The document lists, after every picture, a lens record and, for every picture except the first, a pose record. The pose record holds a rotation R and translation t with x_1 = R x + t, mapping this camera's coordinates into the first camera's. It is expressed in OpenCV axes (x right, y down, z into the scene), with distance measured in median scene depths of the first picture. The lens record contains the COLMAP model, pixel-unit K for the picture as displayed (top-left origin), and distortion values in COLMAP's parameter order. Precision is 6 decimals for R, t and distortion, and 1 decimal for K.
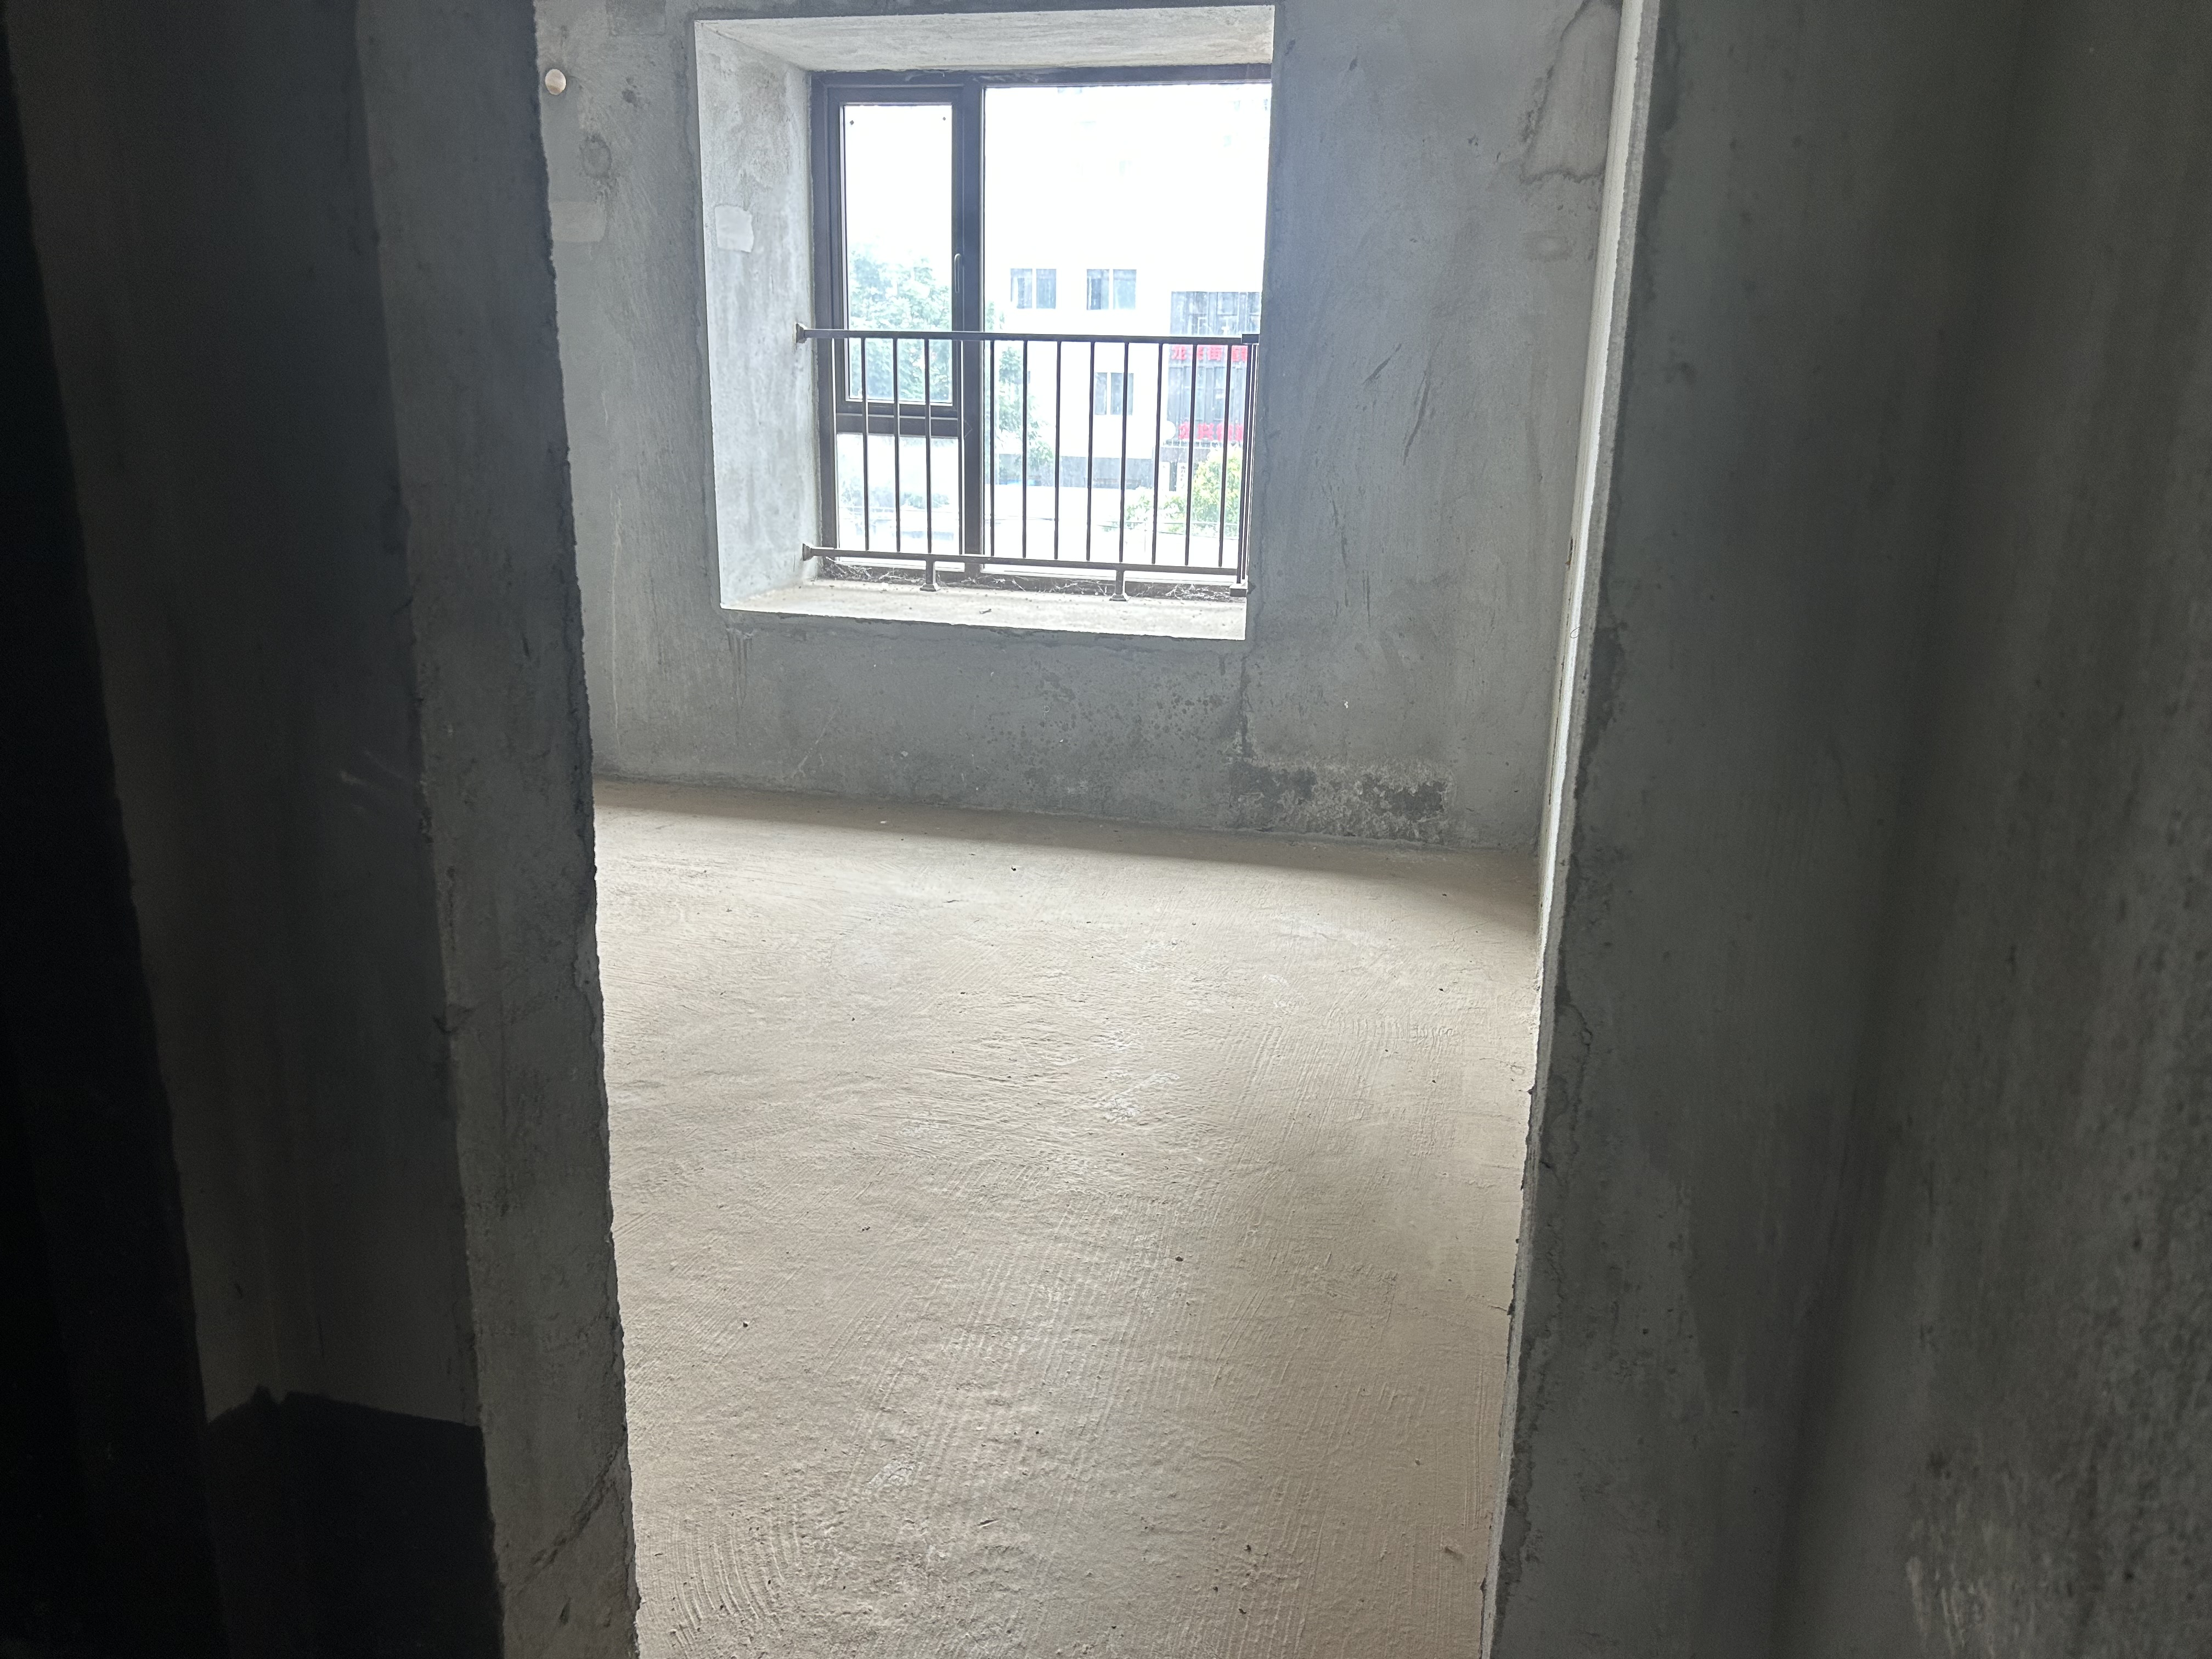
lens RADIAL K [[1668.0, 0, 1109.5], [0, 1668.0, 825.4], [0, 0, 1]] dist [0.059019, -0.060600]
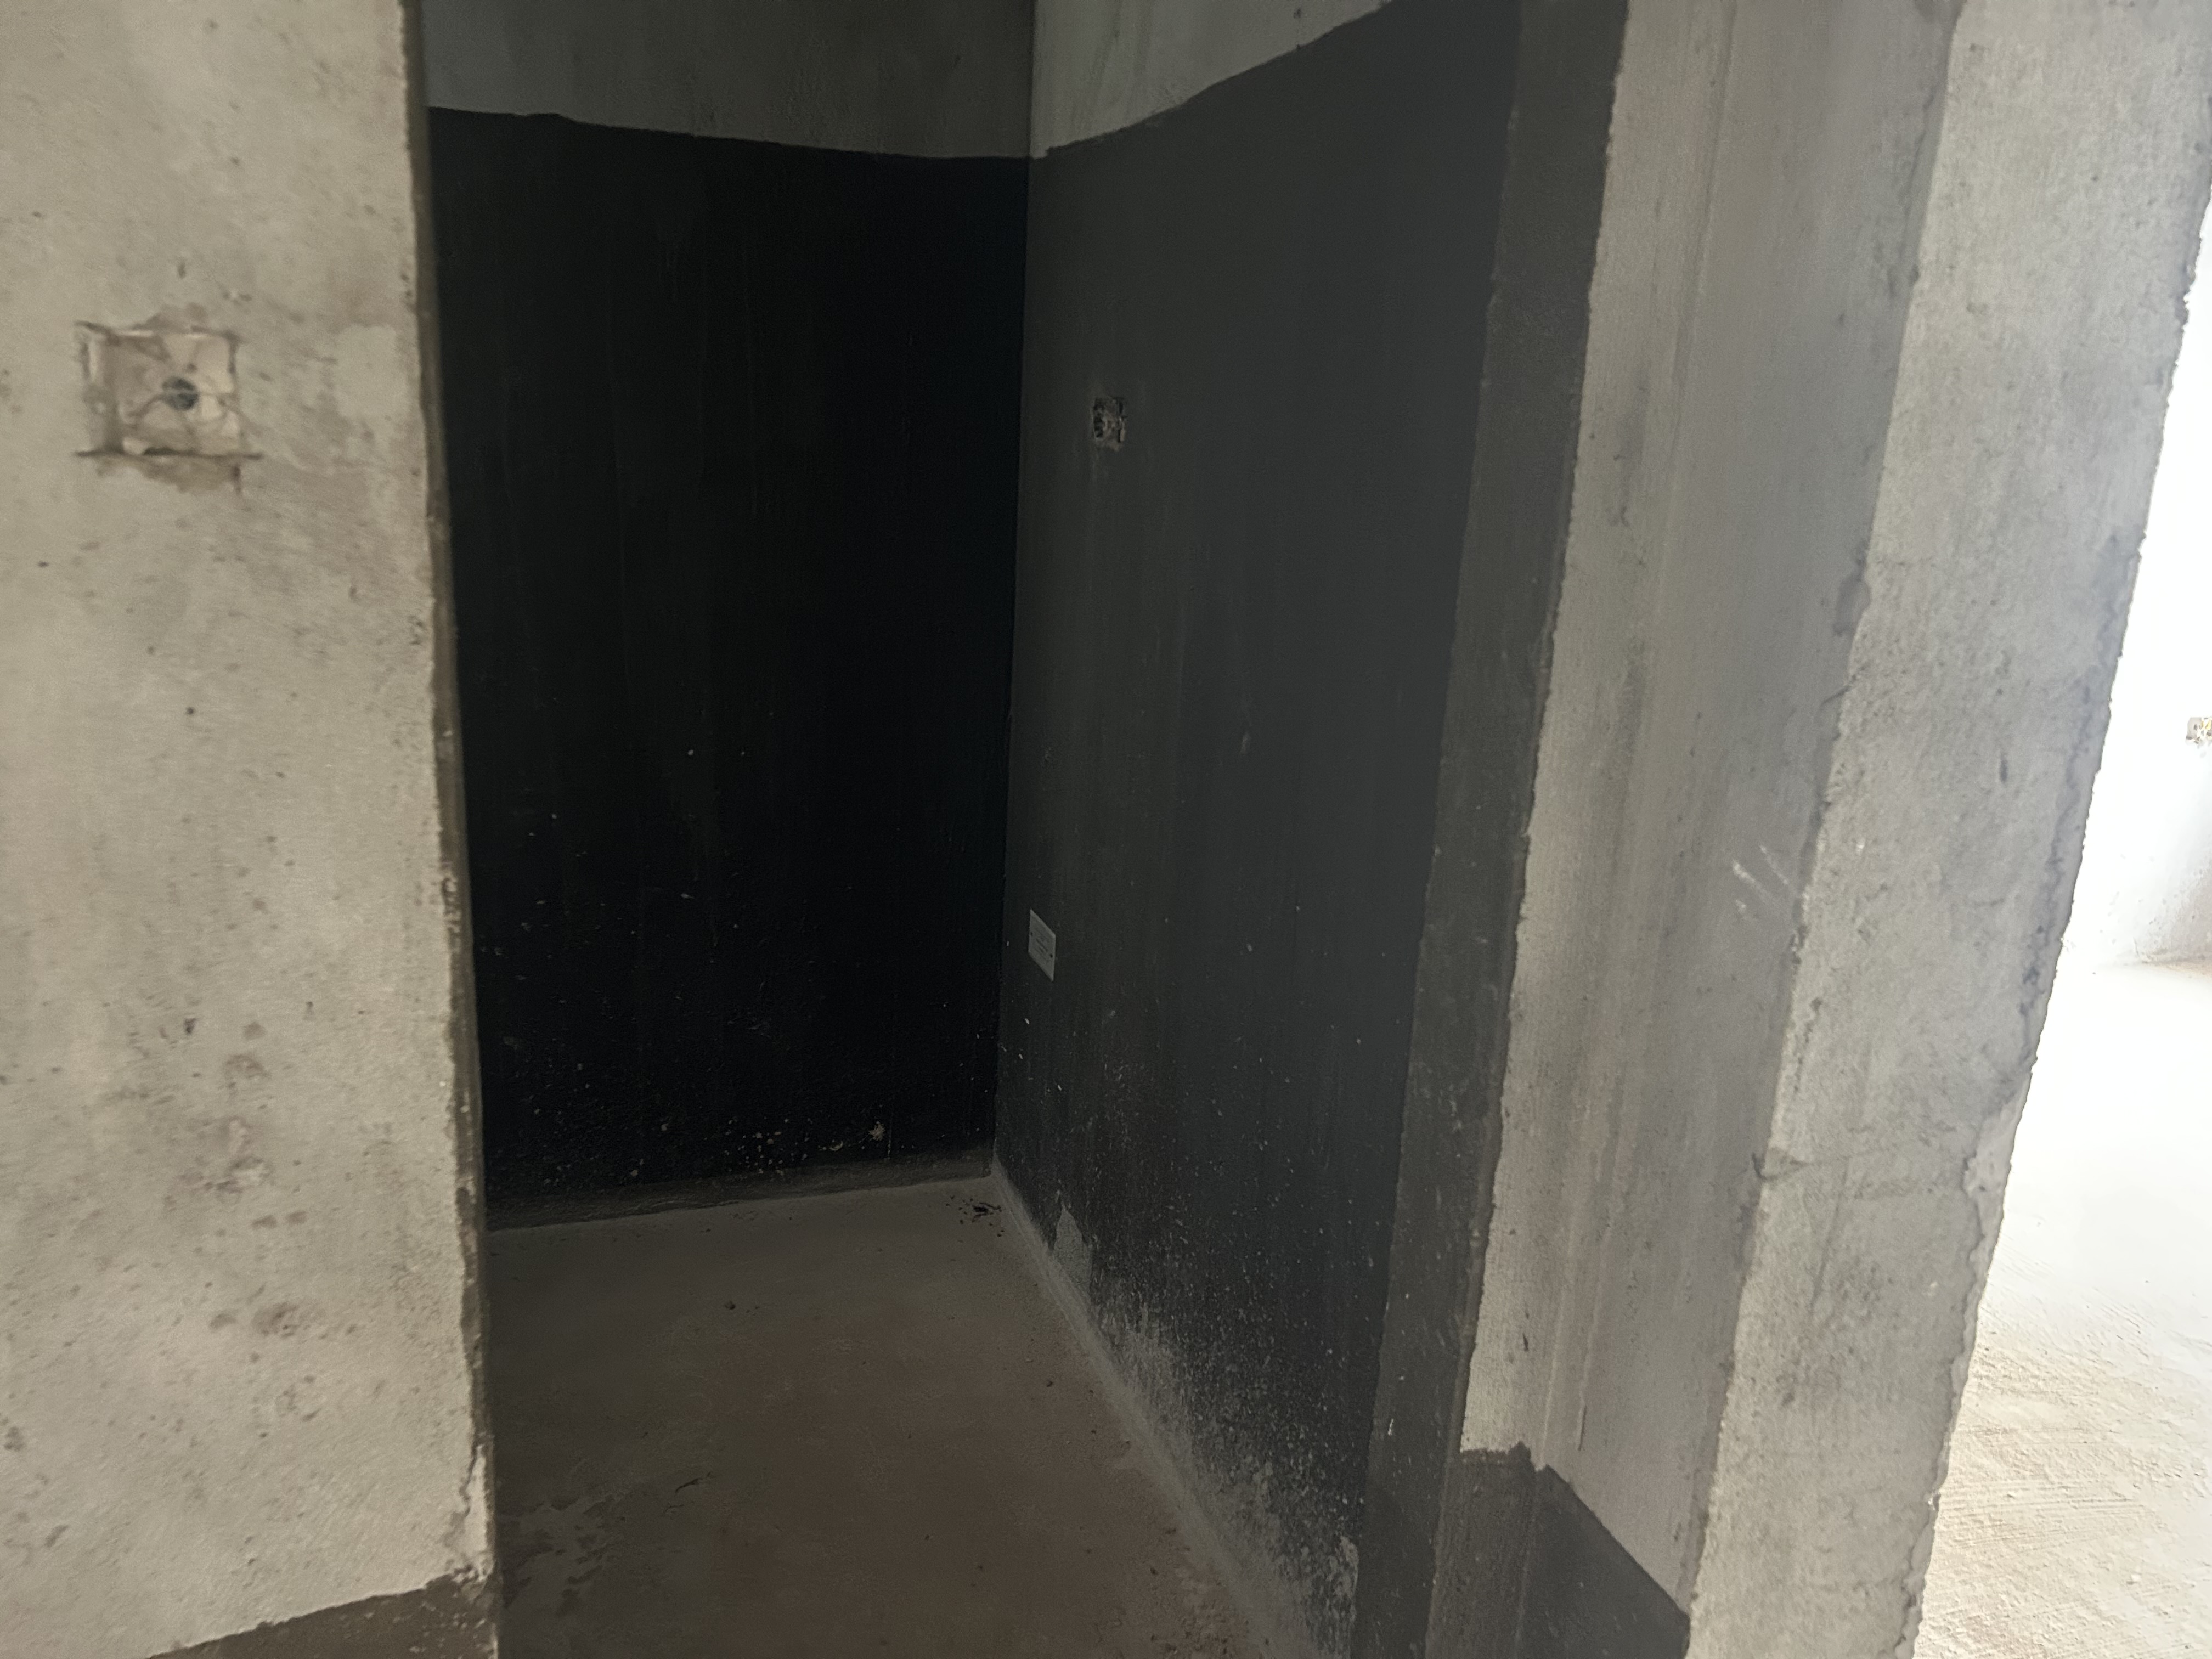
lens RADIAL K [[1668.0, 0, 1109.4], [0, 1668.0, 835.8], [0, 0, 1]] dist [0.059019, -0.060600]
pose [[0.538485, 0.219532, -0.813535, 0.093322], [-0.259103, 0.961828, 0.088047, -0.035449], [0.801810, 0.163378, 0.574812, 0.185577]]
